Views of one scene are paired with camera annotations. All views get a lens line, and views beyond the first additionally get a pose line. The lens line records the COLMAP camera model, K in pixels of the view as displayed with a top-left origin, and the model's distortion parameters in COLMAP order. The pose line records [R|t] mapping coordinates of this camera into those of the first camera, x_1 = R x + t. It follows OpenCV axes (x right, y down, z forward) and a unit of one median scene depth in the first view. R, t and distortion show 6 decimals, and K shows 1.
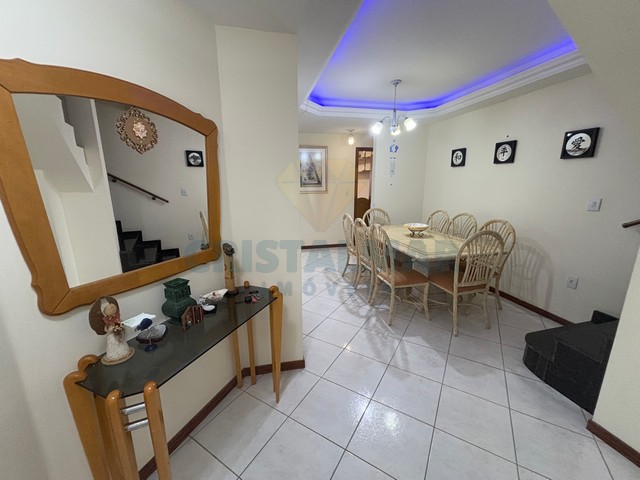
lens RADIAL K [[256.3, 0, 321.2], [0, 256.3, 241.7], [0, 0, 1]] dist [0.001629, -0.000486]
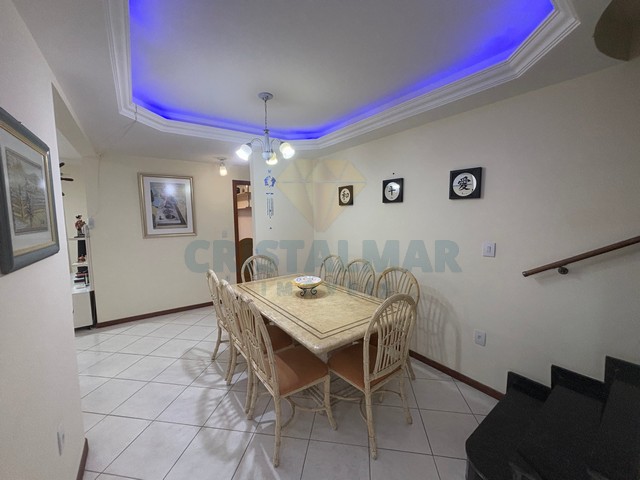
lens RADIAL K [[256.3, 0, 318.8], [0, 256.3, 242.4], [0, 0, 1]] dist [0.001629, -0.000486]
pose [[0.926321, -0.043118, 0.374259, 0.128831], [0.090040, 0.989977, -0.108801, -0.092881], [-0.365817, 0.134483, 0.920919, 0.284585]]
